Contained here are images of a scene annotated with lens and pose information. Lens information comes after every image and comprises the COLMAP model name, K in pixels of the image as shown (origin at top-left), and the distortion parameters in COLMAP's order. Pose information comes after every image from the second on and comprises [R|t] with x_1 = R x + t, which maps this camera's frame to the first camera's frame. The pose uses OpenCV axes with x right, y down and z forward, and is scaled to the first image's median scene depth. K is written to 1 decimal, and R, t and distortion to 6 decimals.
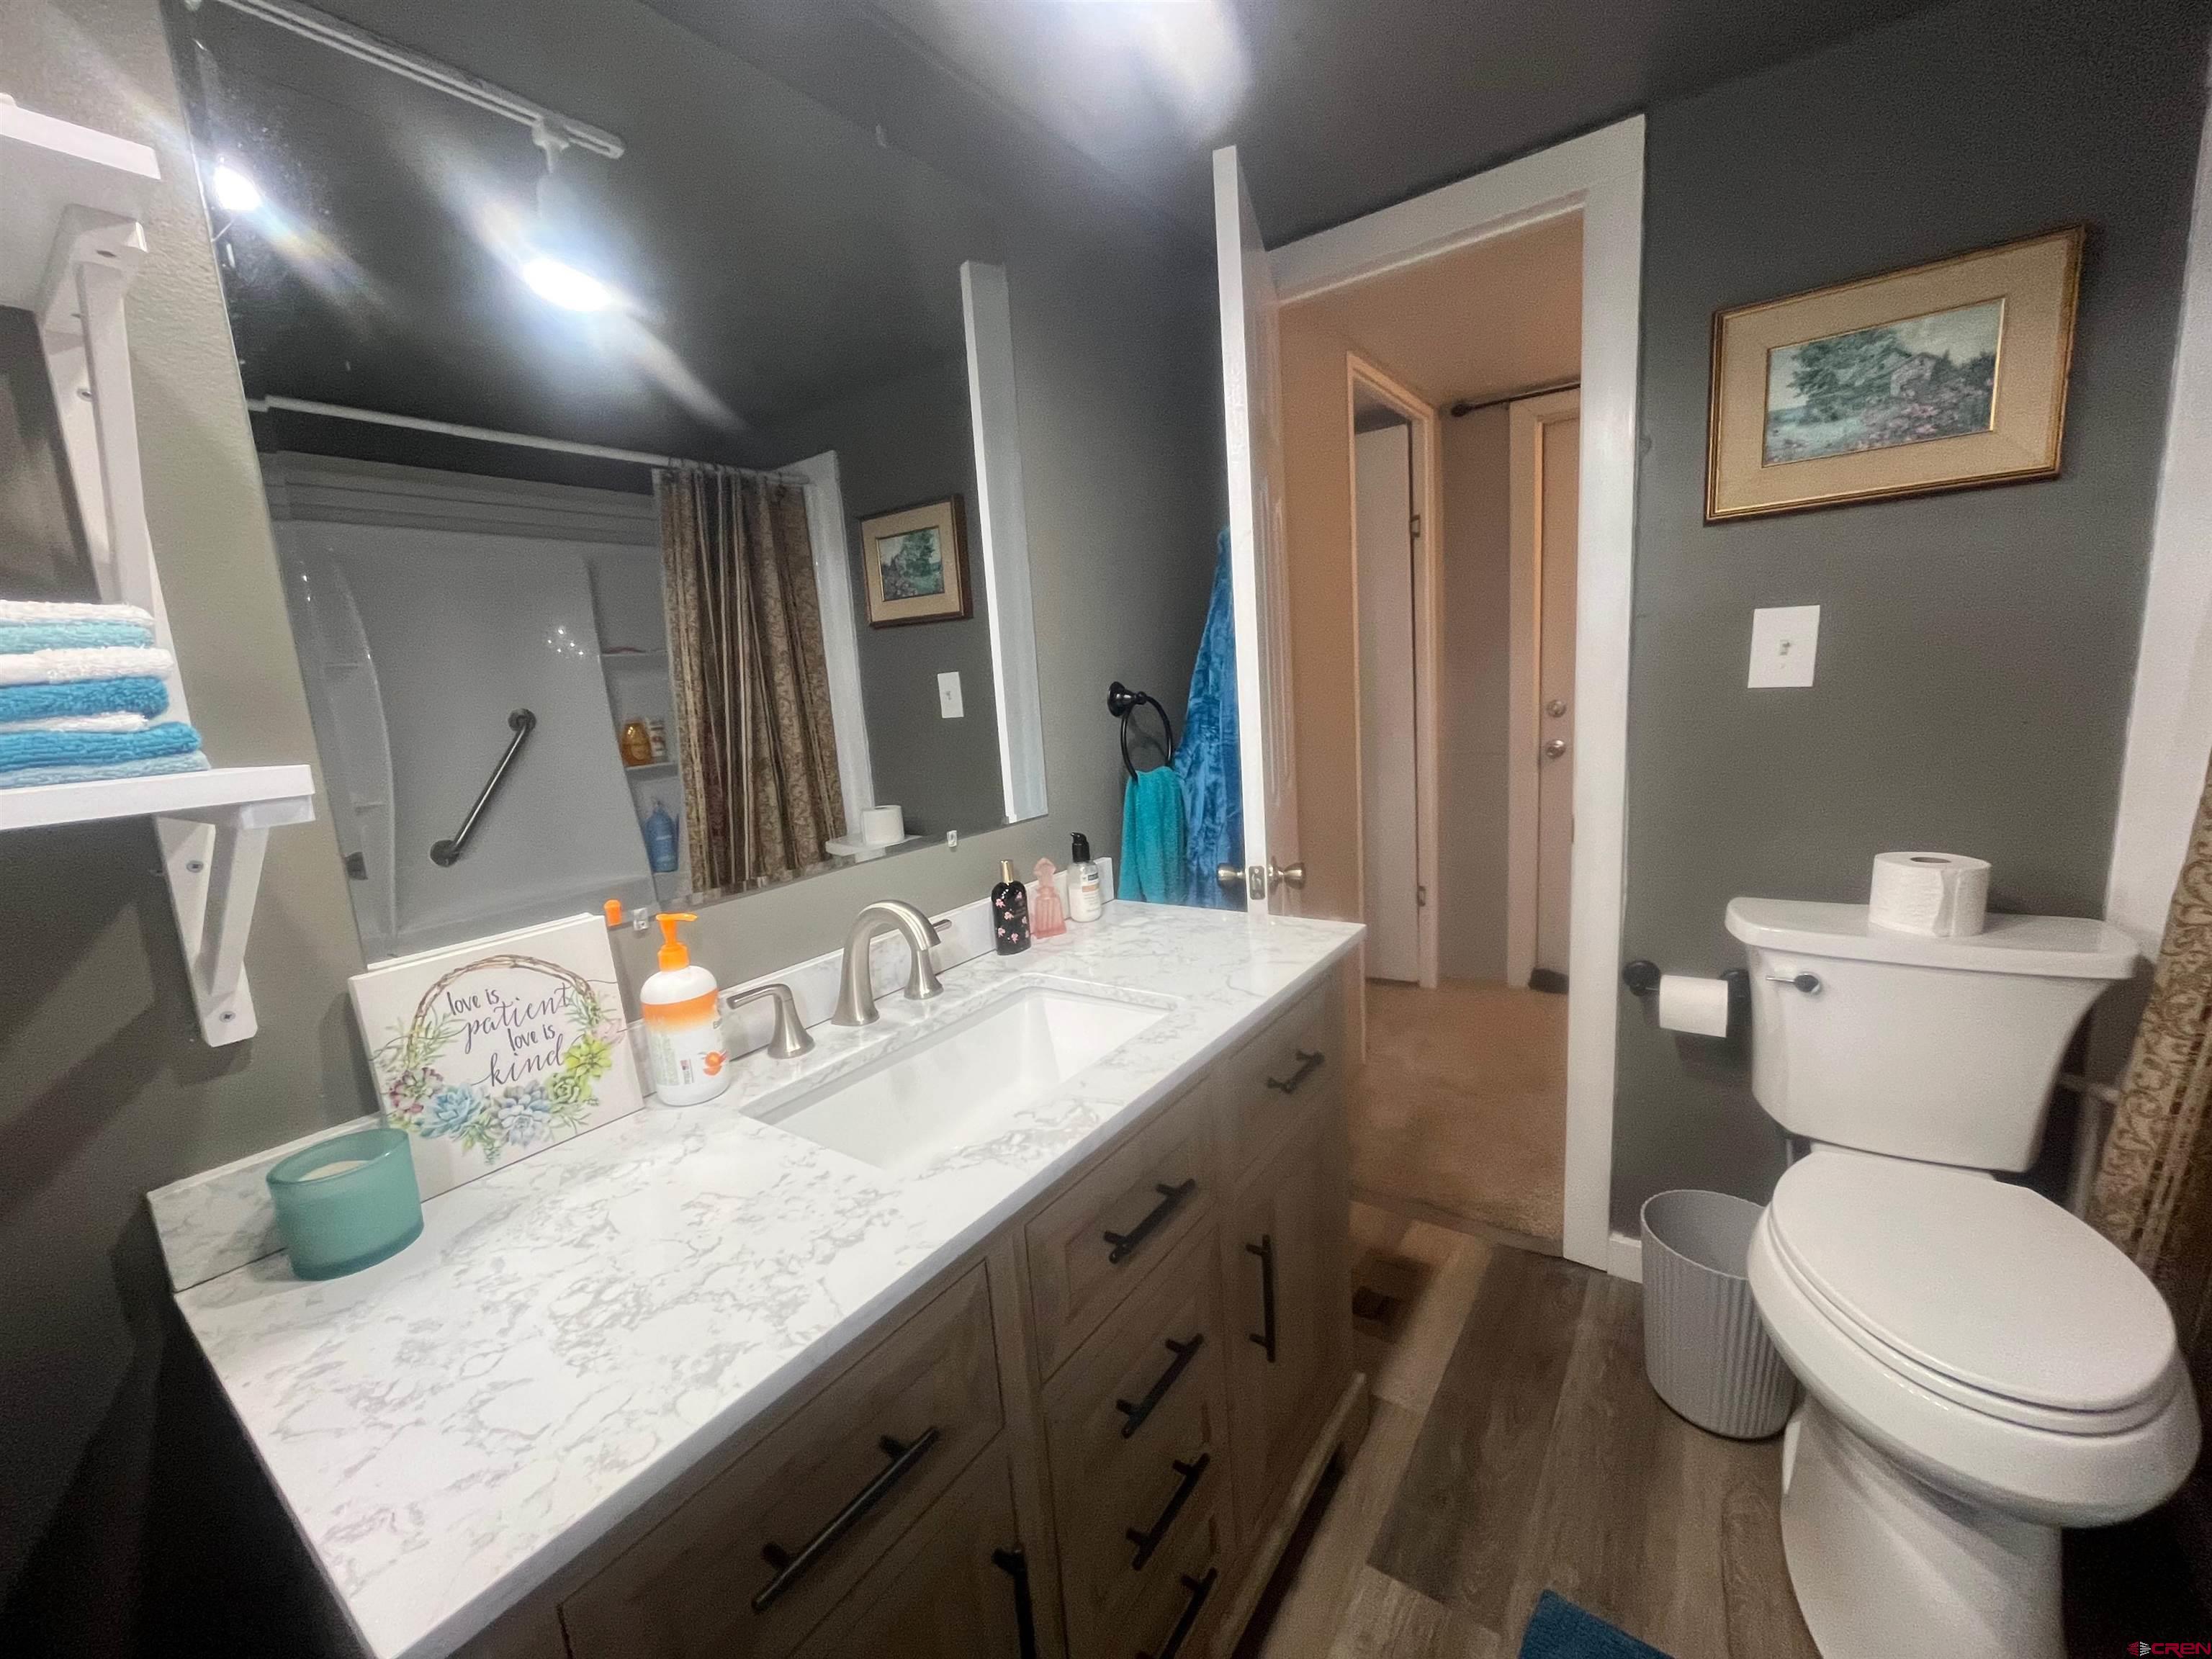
lens RADIAL K [[892.7, 0, 1098.7], [0, 892.7, 832.1], [0, 0, 1]] dist [-0.008834, 0.002557]
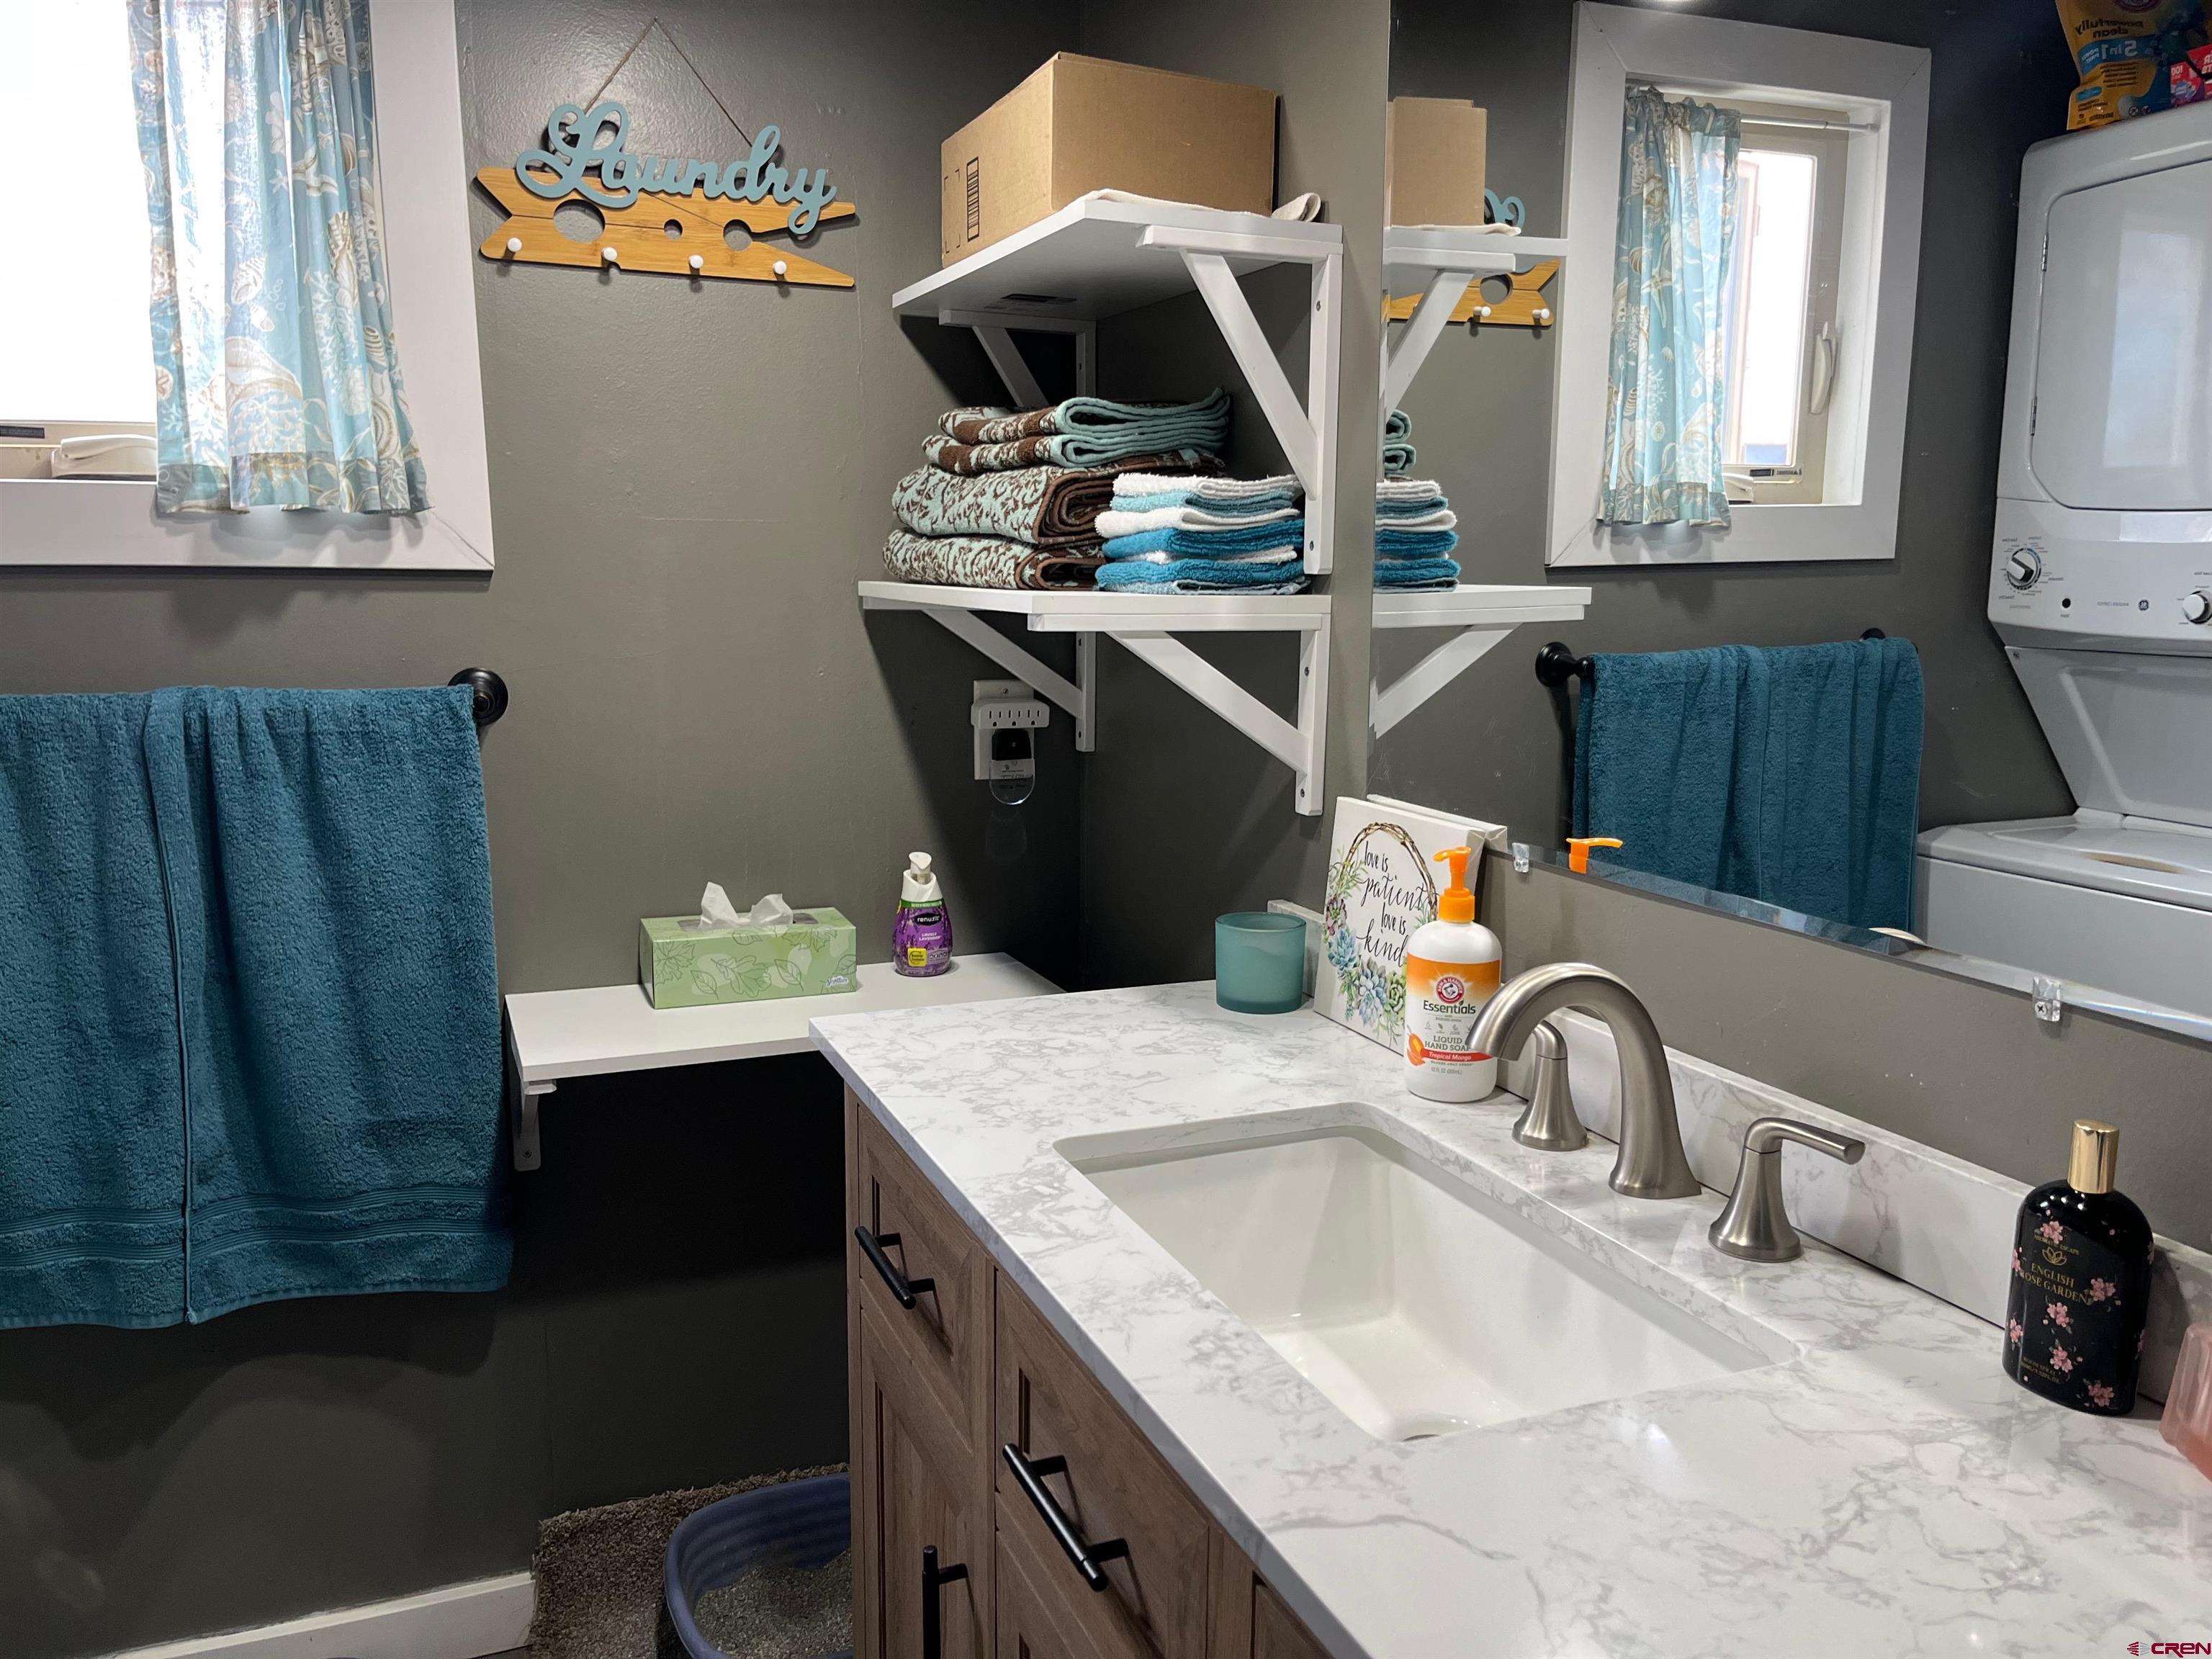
lens RADIAL K [[1671.9, 0, 1121.1], [0, 1671.9, 825.0], [0, 0, 1]] dist [0.064350, -0.094976]
pose [[-0.520052, 0.197837, -0.830907, 0.572949], [-0.113267, 0.948240, 0.296666, -0.214273], [0.846591, 0.248396, -0.470726, 0.960019]]
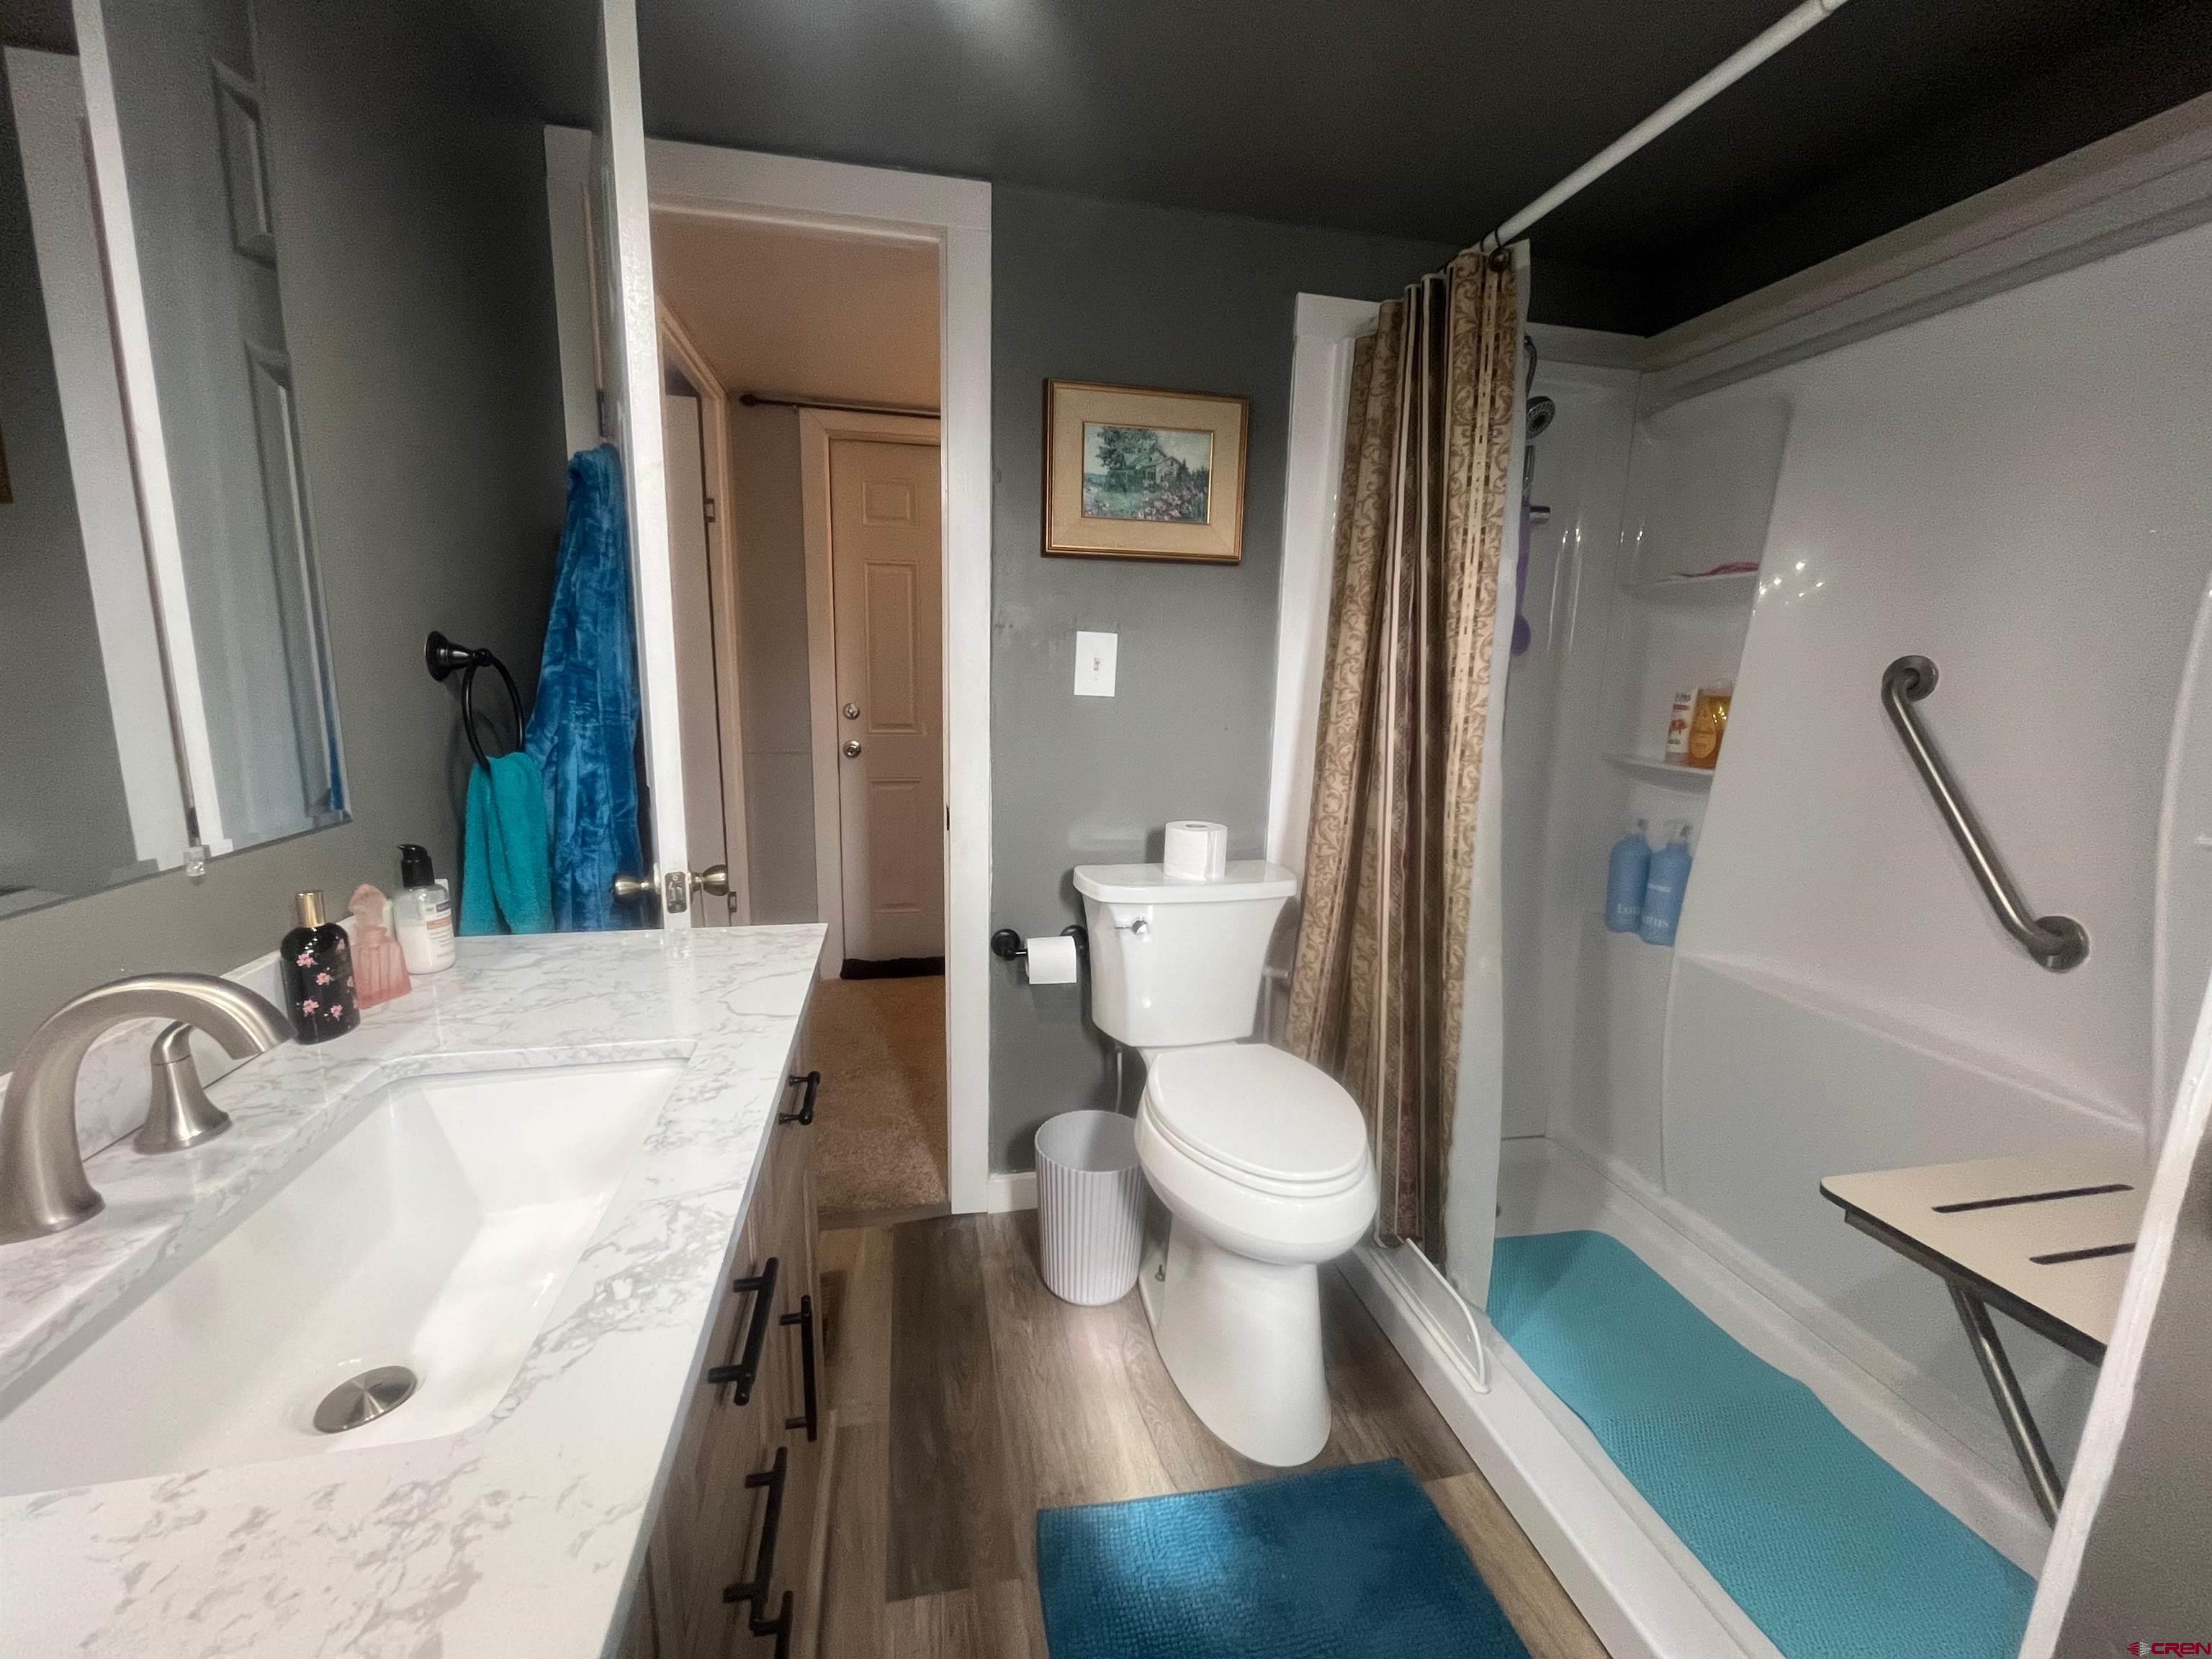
lens RADIAL K [[892.7, 0, 1098.7], [0, 892.7, 832.1], [0, 0, 1]] dist [-0.008834, 0.002557]
pose [[0.671592, -0.048333, 0.739343, -0.189506], [0.054368, 0.998395, 0.015882, 0.010243], [-0.738924, 0.029531, 0.673141, 0.170680]]
